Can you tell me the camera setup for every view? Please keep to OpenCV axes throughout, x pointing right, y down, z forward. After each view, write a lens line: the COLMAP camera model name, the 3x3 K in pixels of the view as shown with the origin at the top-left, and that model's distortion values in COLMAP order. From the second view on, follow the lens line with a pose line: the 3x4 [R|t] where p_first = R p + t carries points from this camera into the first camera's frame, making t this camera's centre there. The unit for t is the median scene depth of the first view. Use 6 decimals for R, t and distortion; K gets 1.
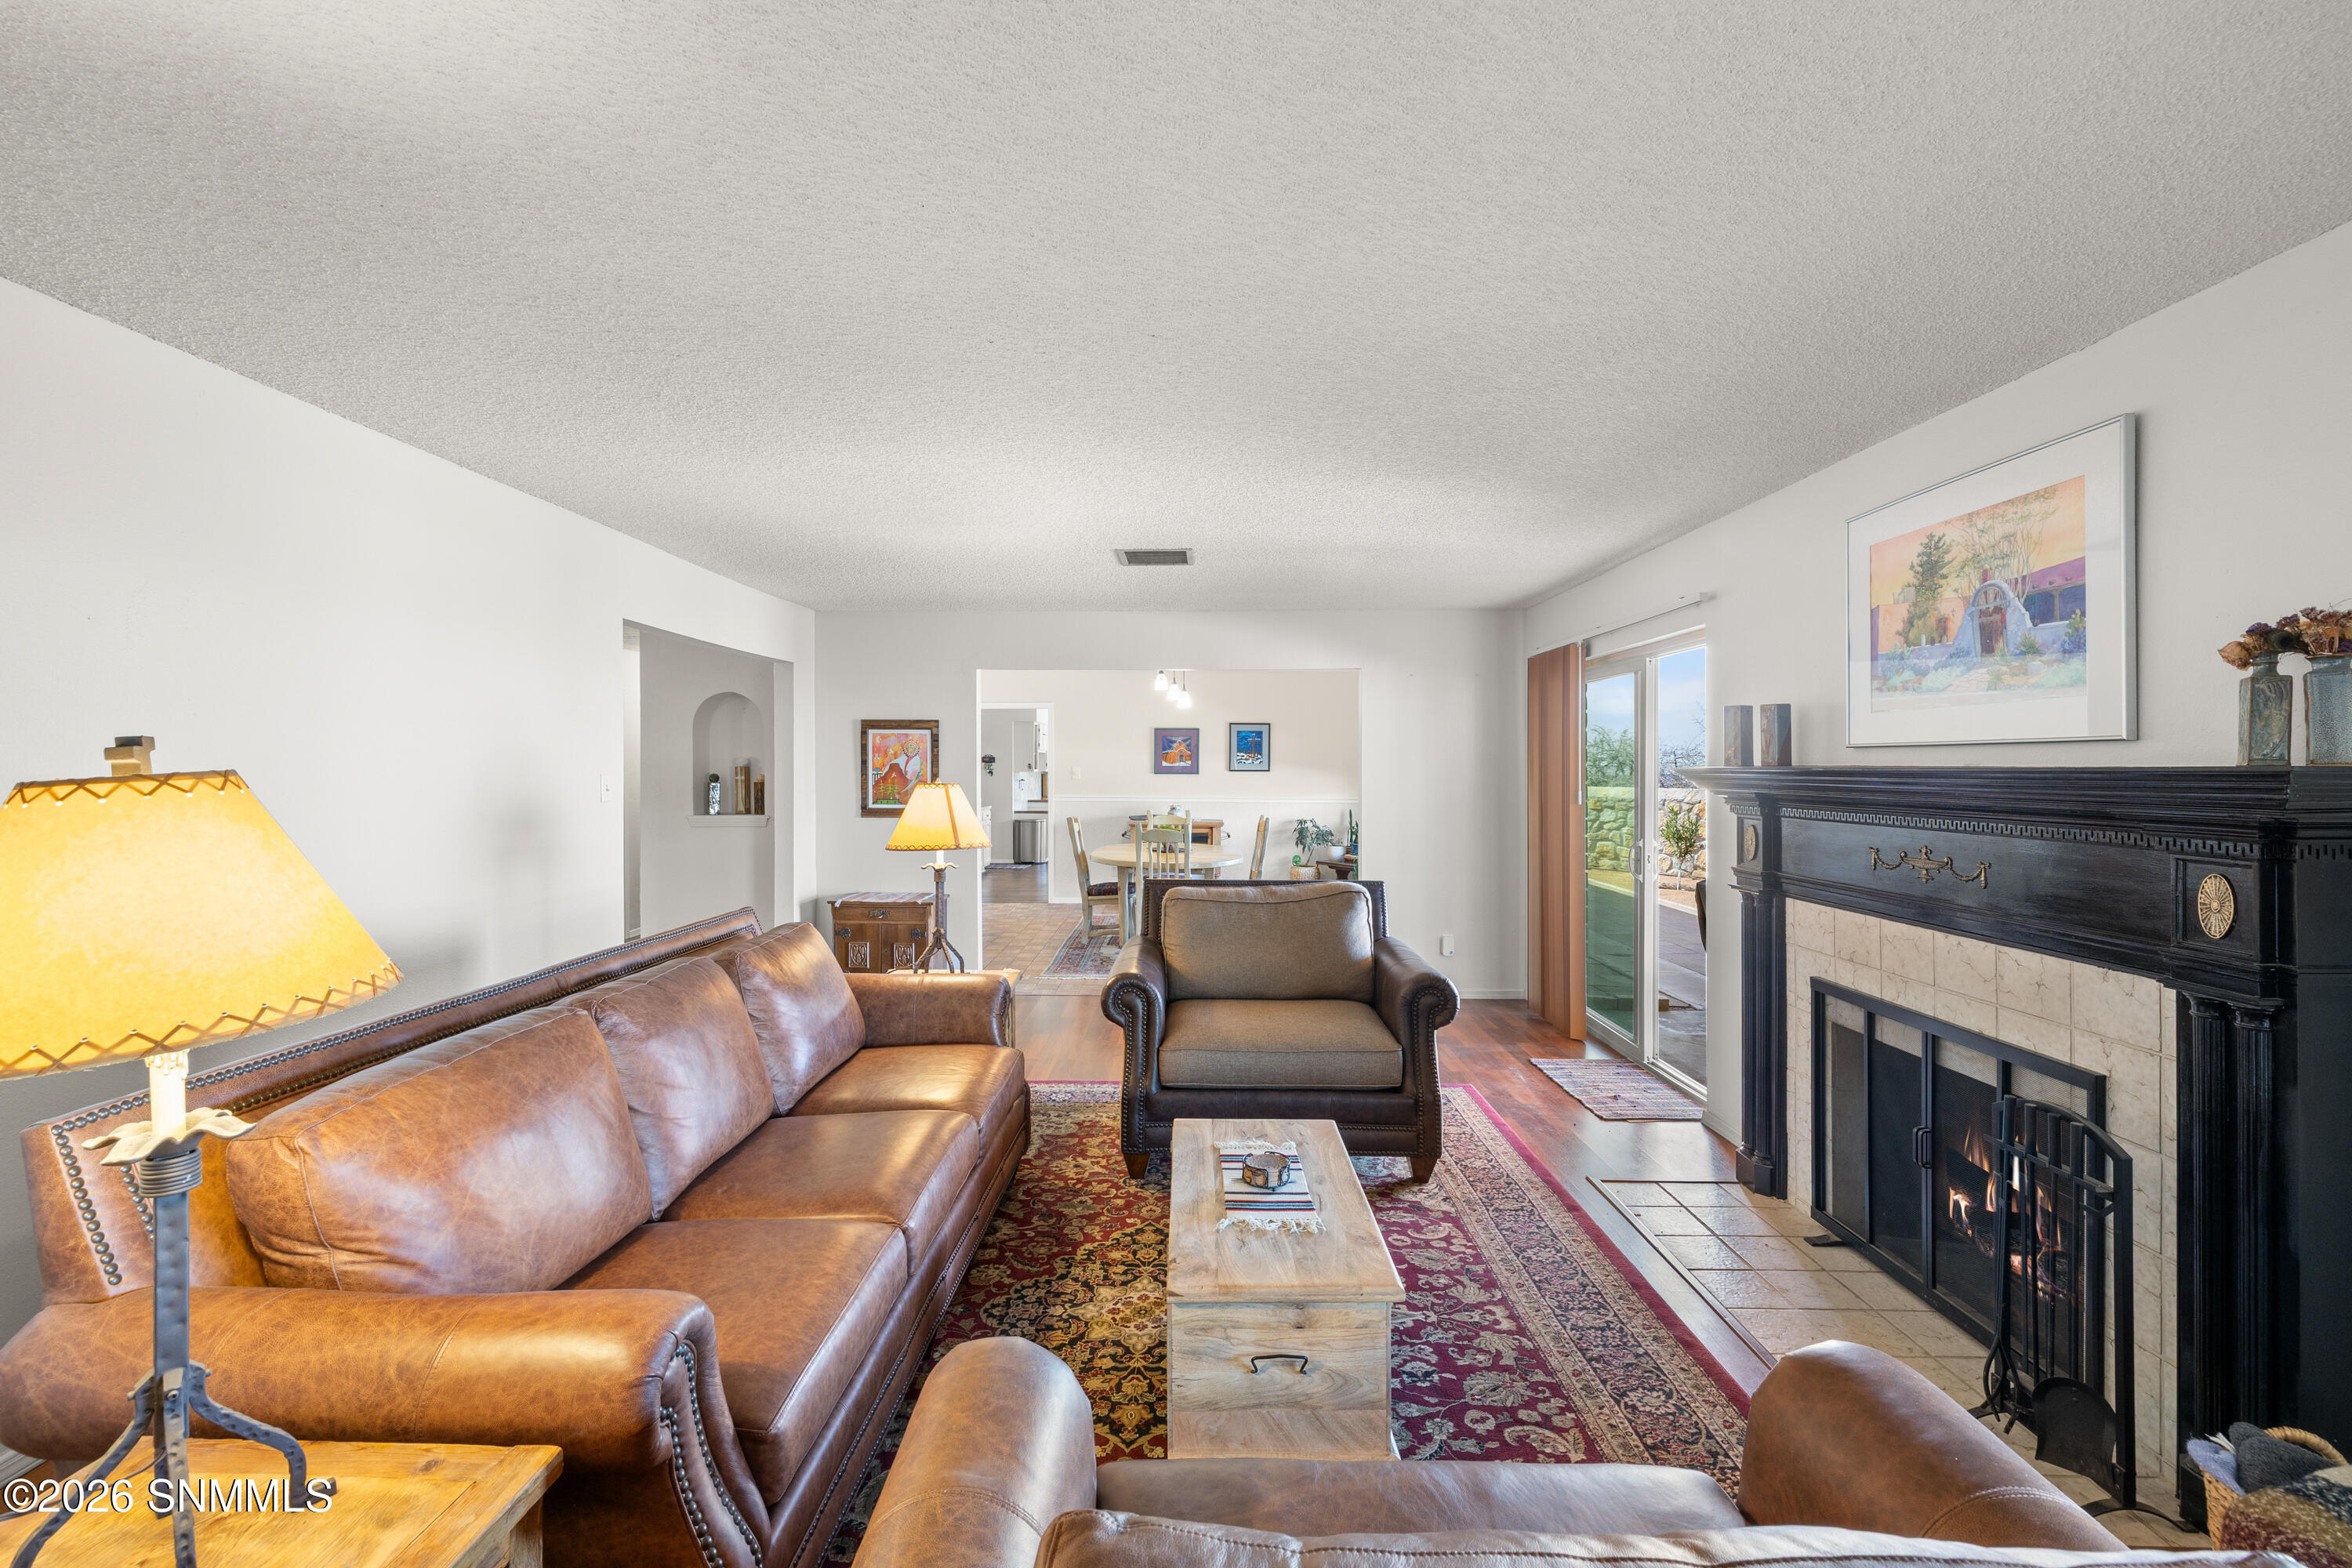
lens RADIAL K [[985.6, 0, 1172.3], [0, 985.6, 774.7], [0, 0, 1]] dist [0.000338, 0.000343]
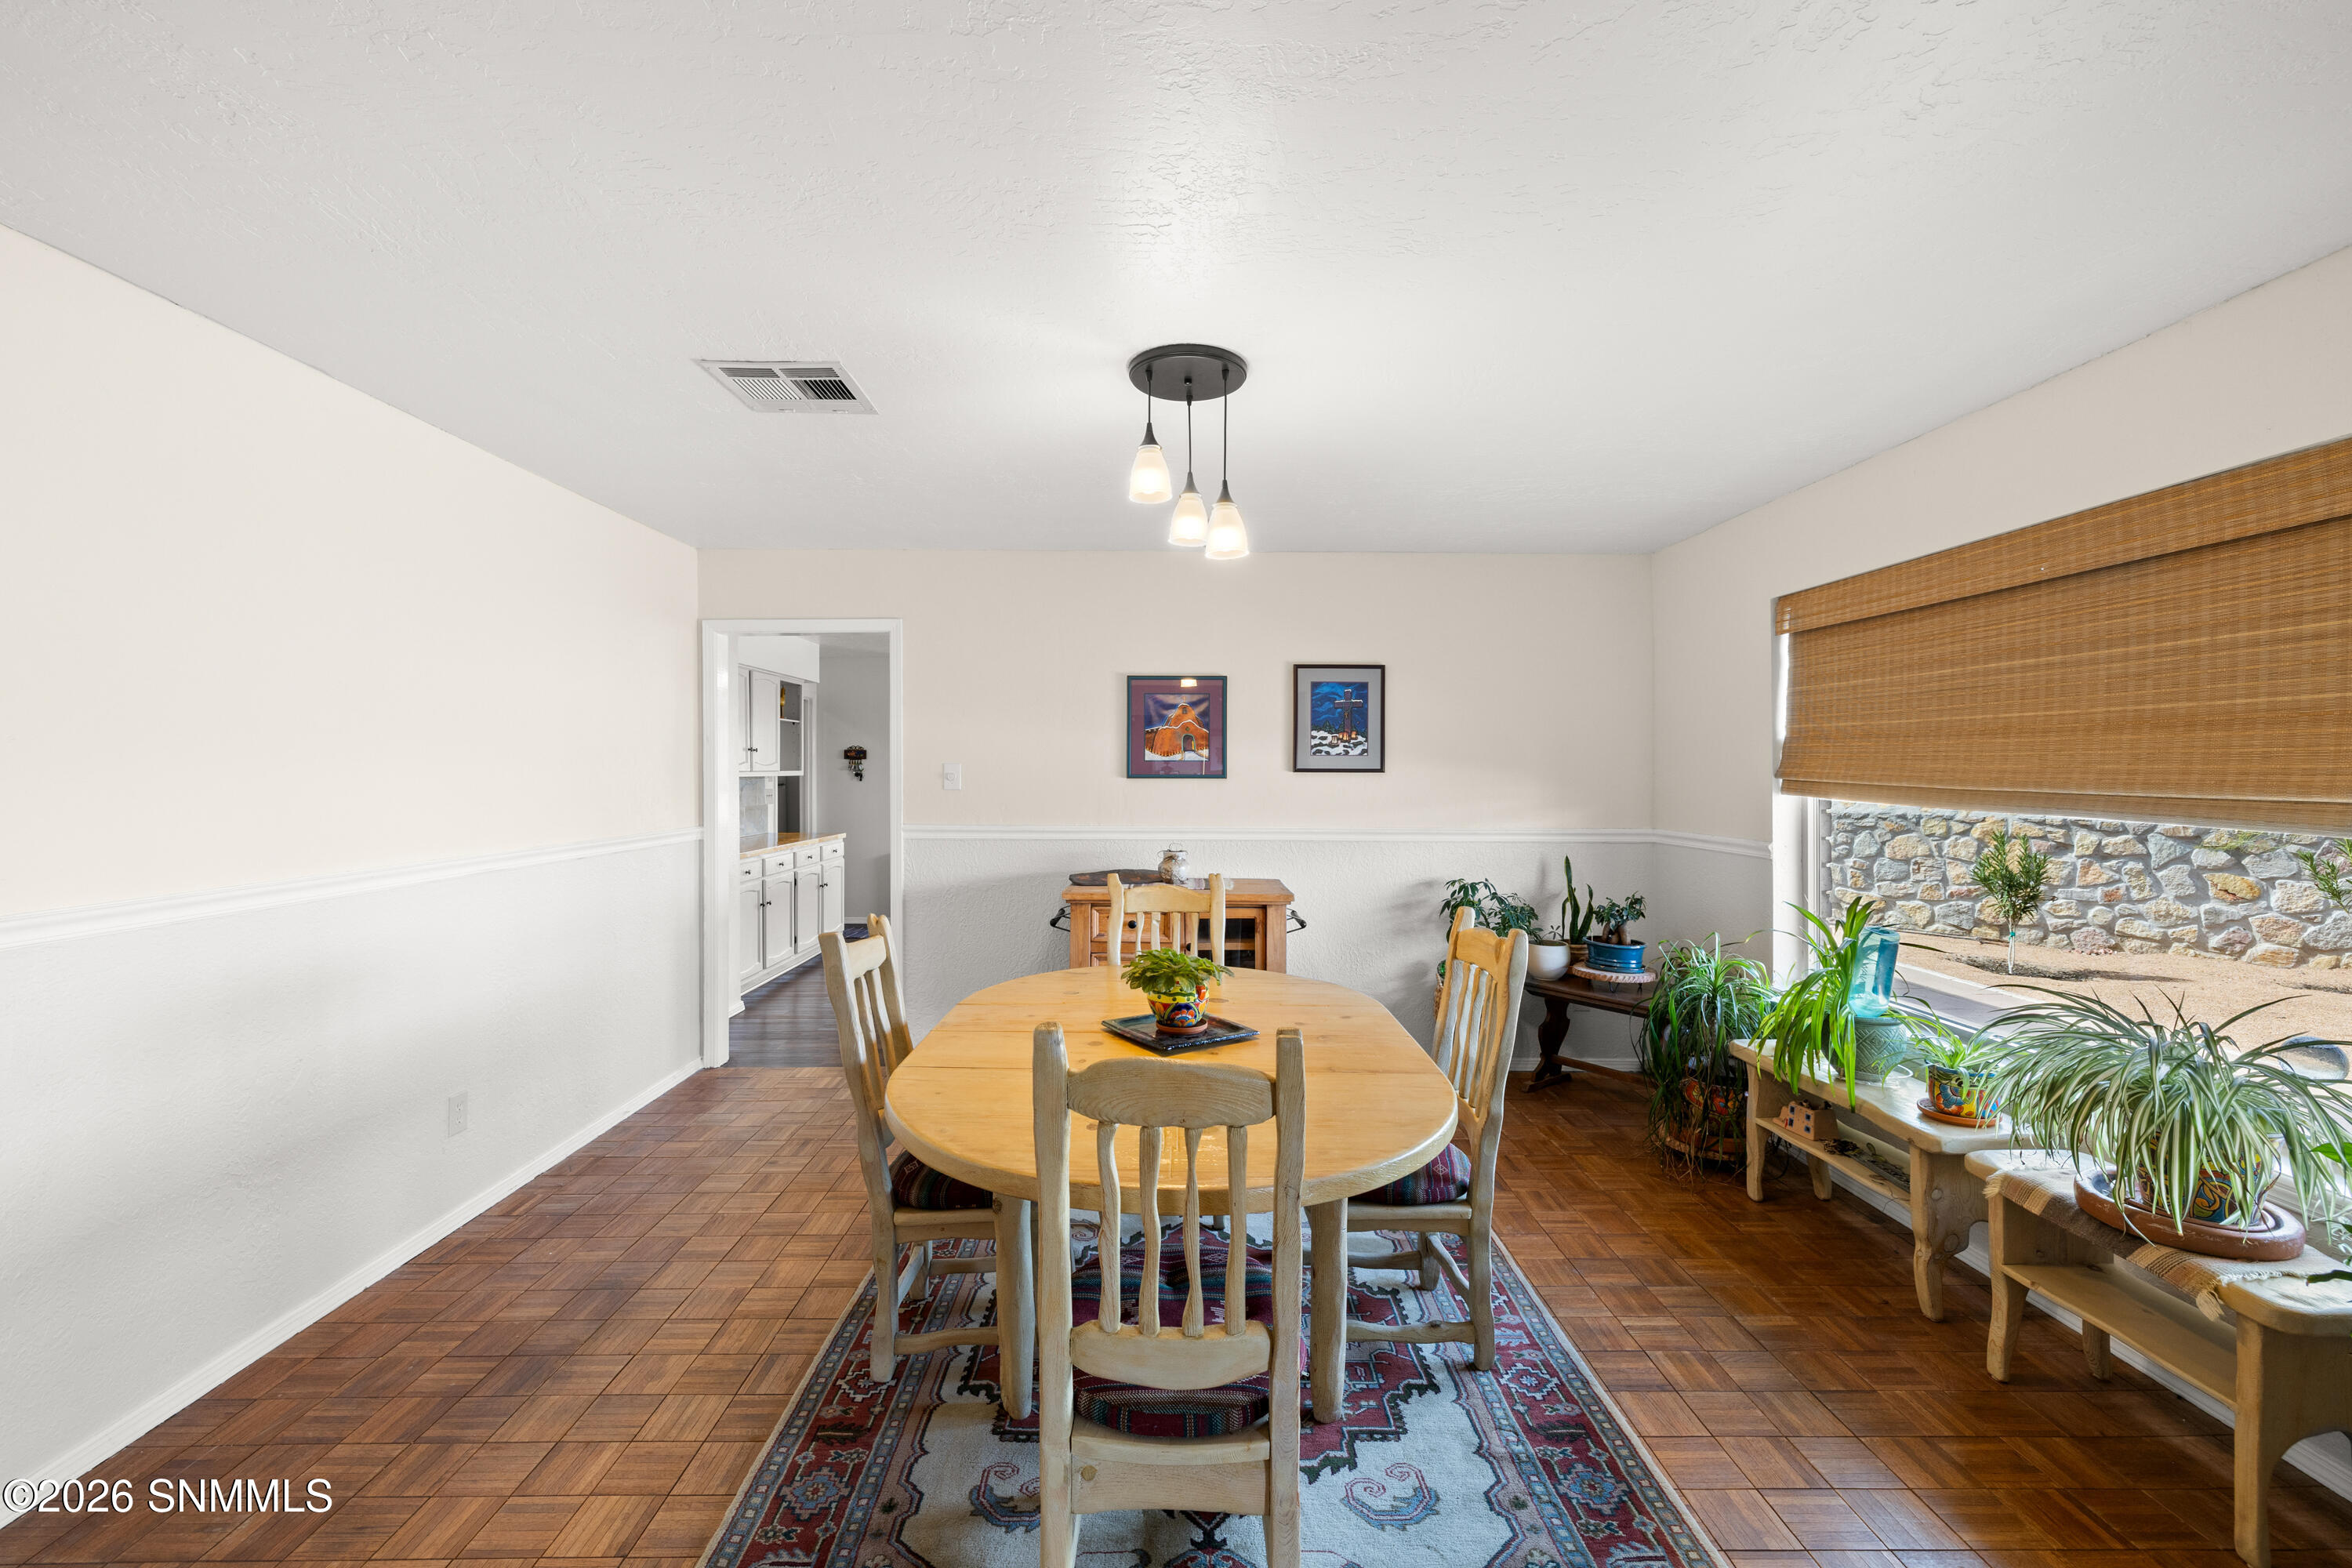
lens RADIAL K [[985.6, 0, 1172.3], [0, 985.6, 774.7], [0, 0, 1]] dist [0.000338, 0.000343]
pose [[0.999571, -0.002055, 0.029219, -0.010162], [0.002104, 0.999996, -0.001641, -0.001784], [-0.029215, 0.001702, 0.999572, 0.562524]]
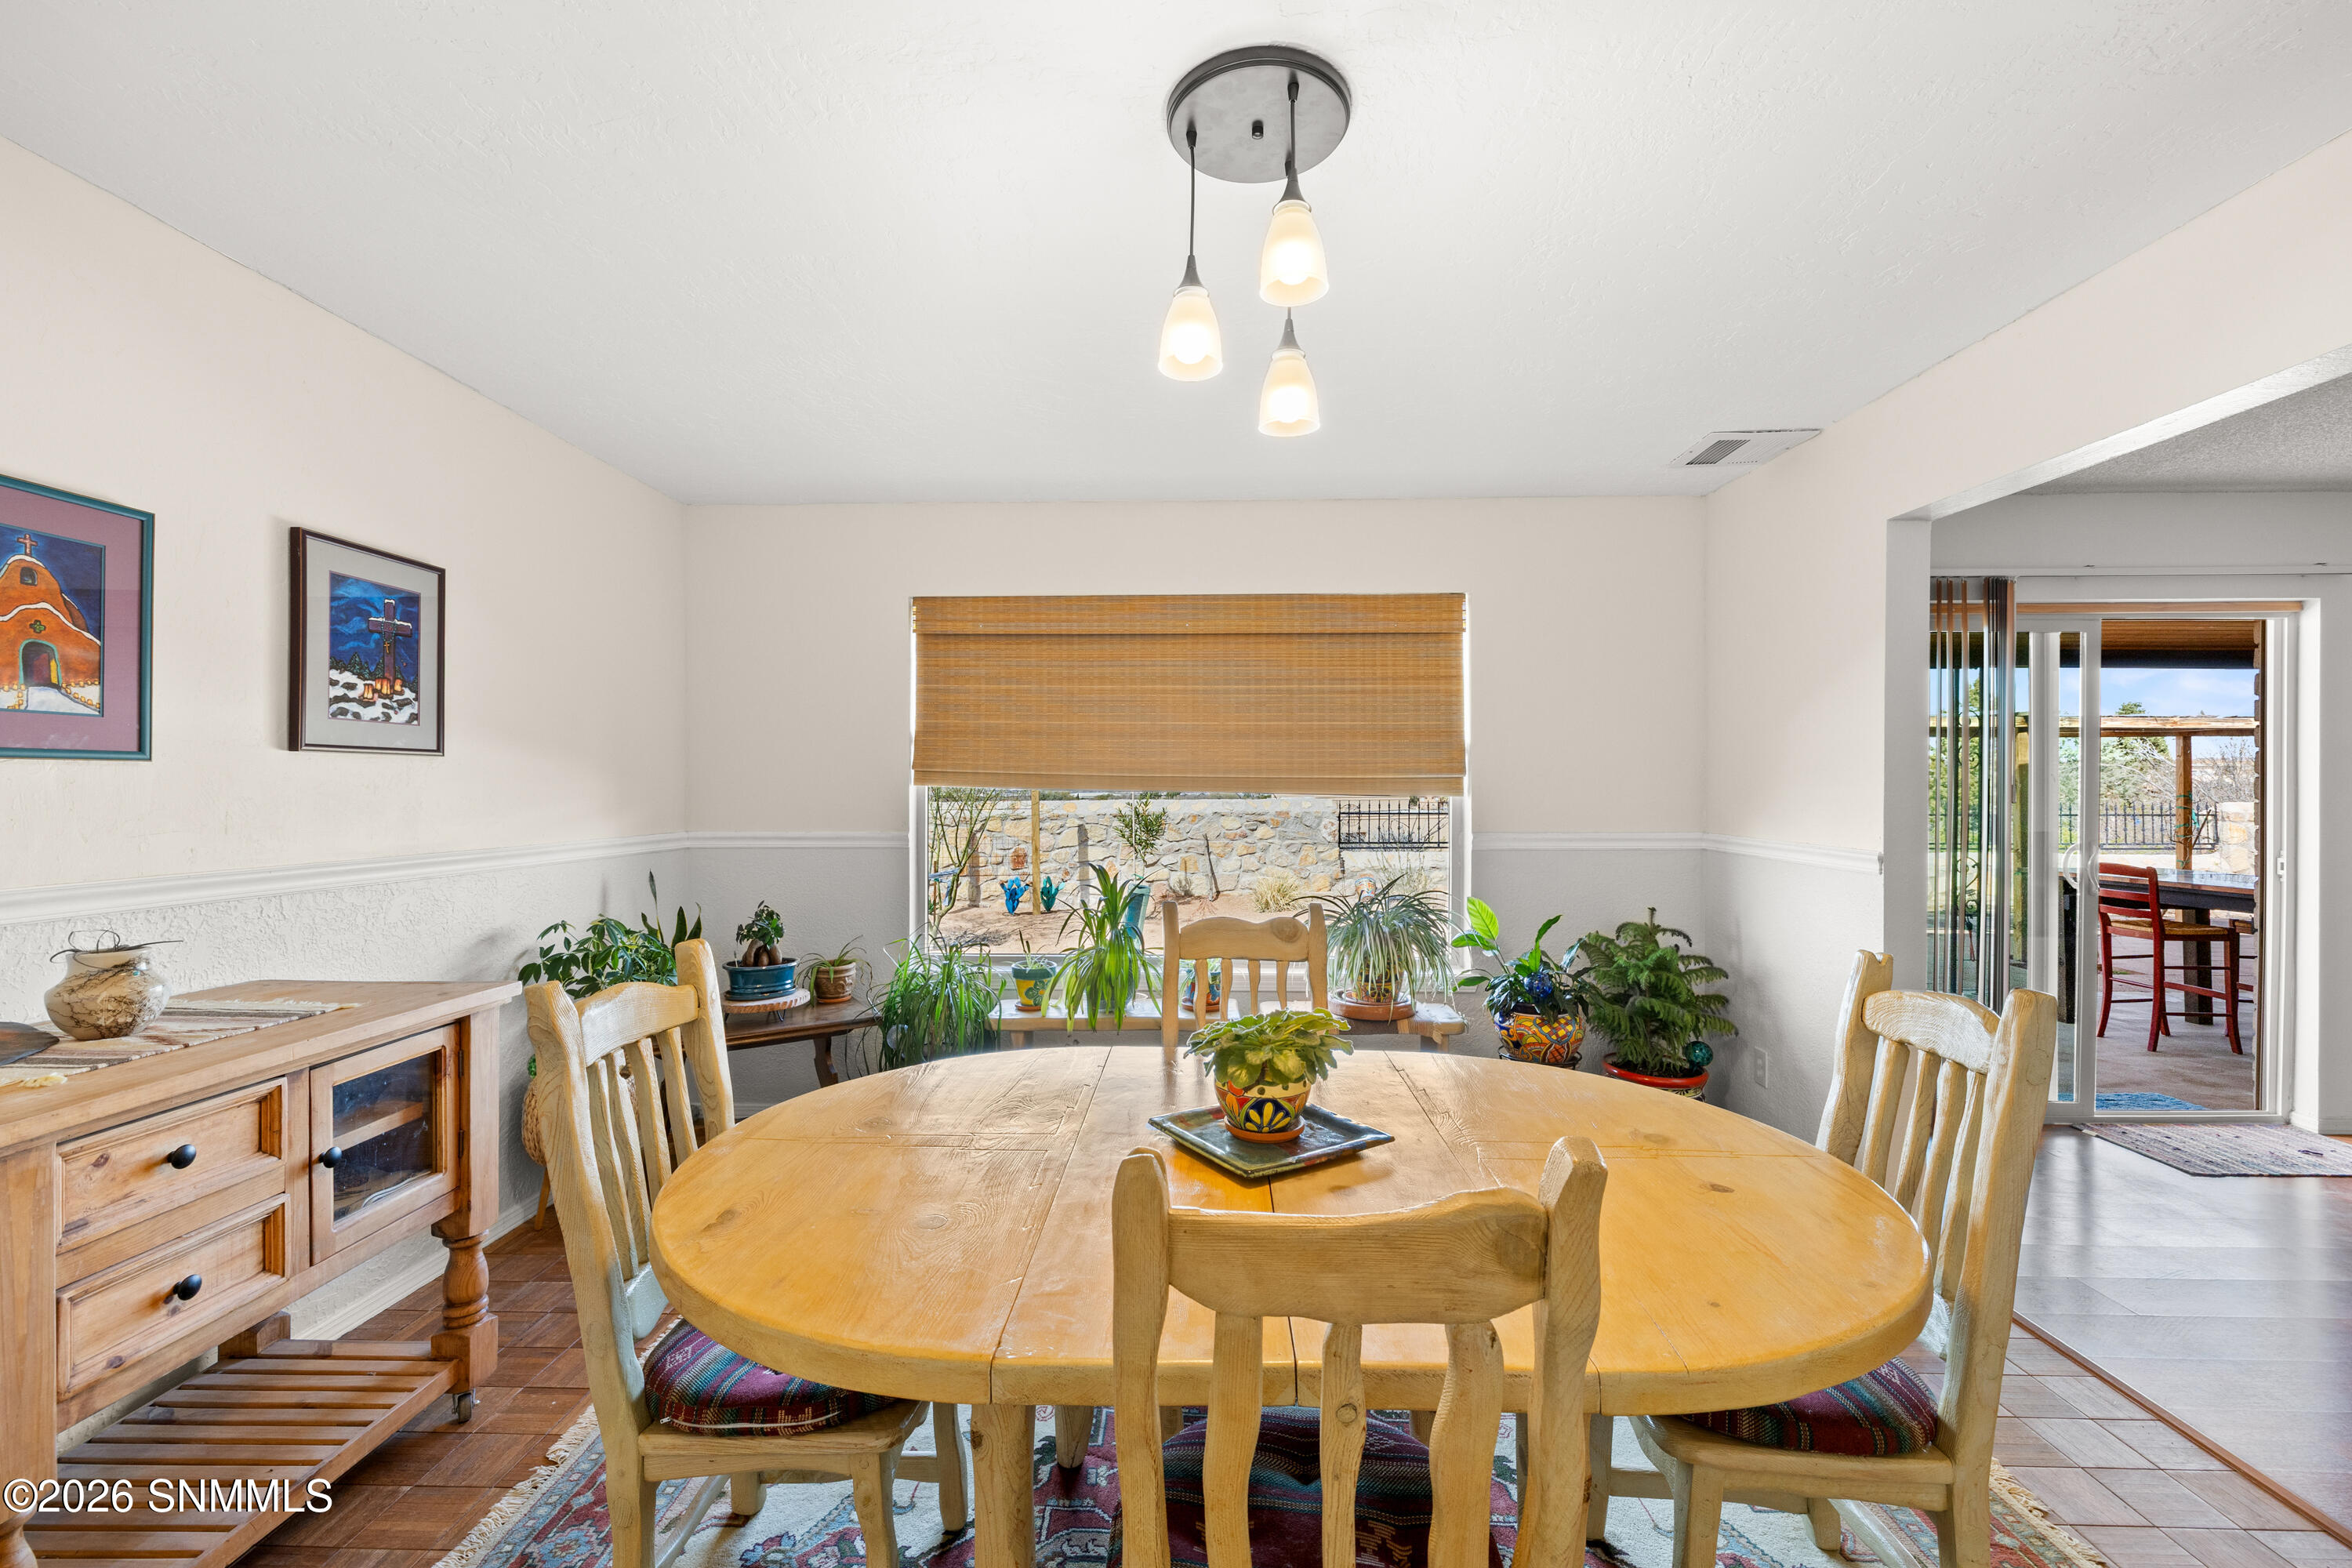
lens RADIAL K [[983.6, 0, 1176.0], [0, 983.6, 784.0], [0, 0, 1]] dist [-0.000142, -0.000630]
pose [[0.015968, -0.003150, 0.999868, -0.223820], [0.007243, 0.999969, 0.003034, 0.007469], [-0.999846, 0.007193, 0.015990, 0.932073]]
